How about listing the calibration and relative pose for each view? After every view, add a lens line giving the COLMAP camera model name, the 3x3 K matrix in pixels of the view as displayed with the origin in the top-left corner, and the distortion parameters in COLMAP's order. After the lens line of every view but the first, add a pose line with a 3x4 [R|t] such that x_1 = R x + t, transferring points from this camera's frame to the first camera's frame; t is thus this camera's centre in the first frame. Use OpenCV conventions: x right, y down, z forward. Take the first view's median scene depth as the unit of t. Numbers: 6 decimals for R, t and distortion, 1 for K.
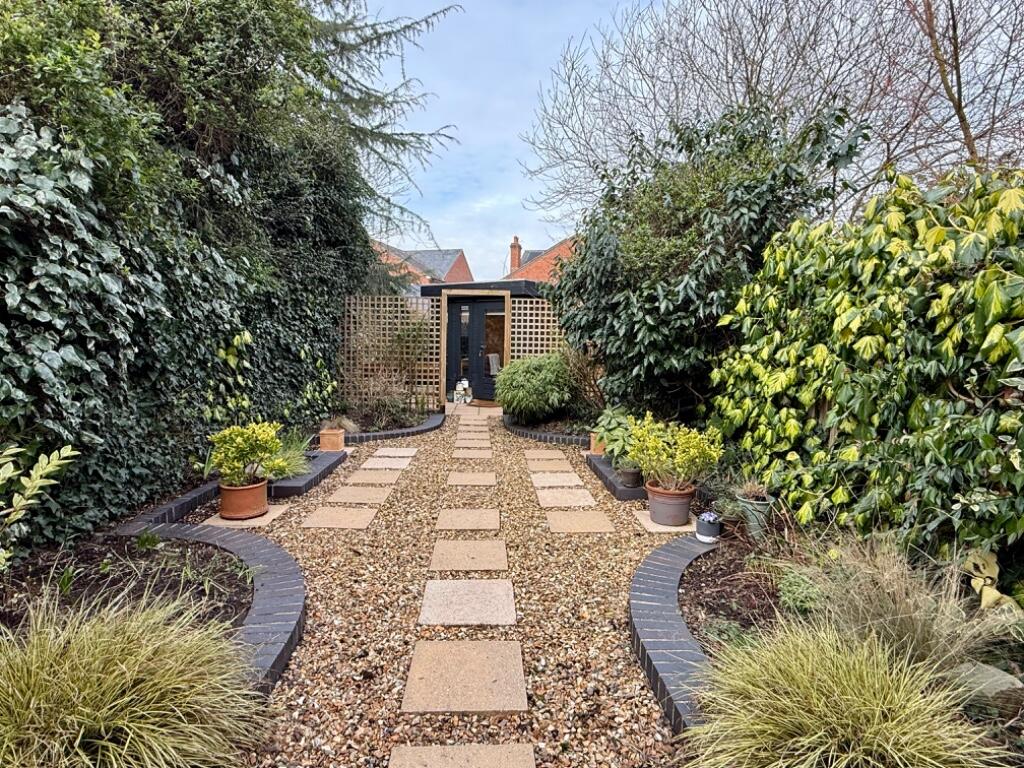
lens RADIAL K [[537.9, 0, 513.2], [0, 537.9, 386.6], [0, 0, 1]] dist [0.013512, -0.000758]
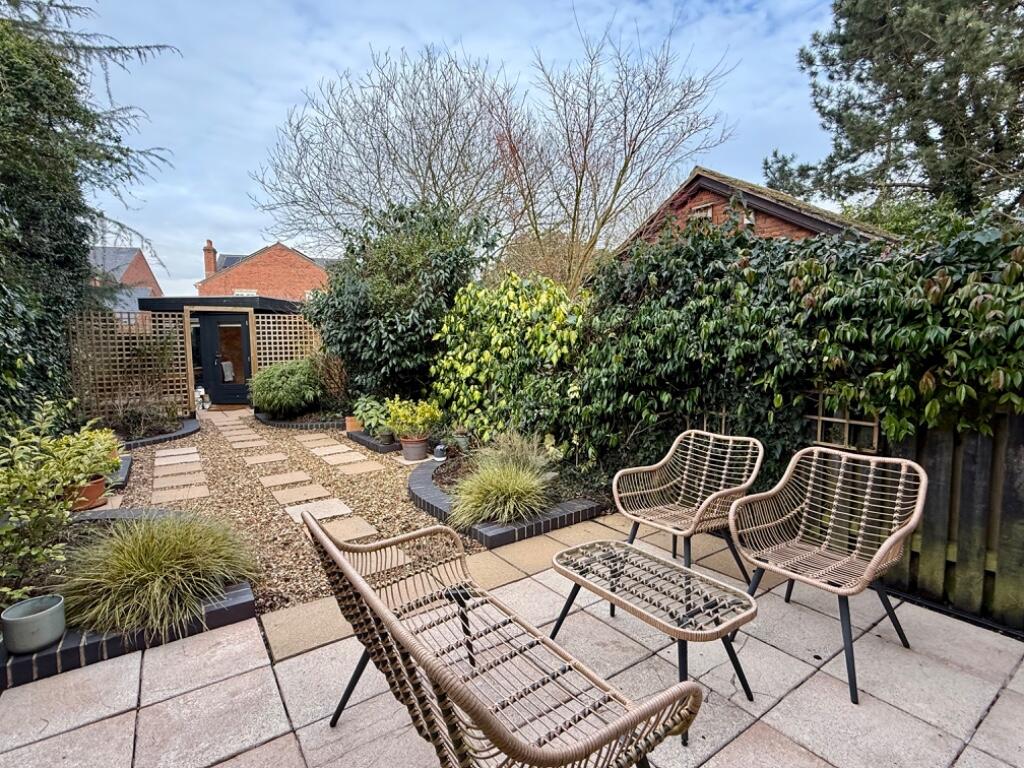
lens RADIAL K [[502.3, 0, 513.2], [0, 502.3, 384.8], [0, 0, 1]] dist [0.002330, 0.000639]
pose [[0.843003, -0.075092, 0.532642, -0.249122], [0.072531, 0.997033, 0.025770, 0.003857], [-0.532997, 0.016909, 0.845948, -0.447248]]
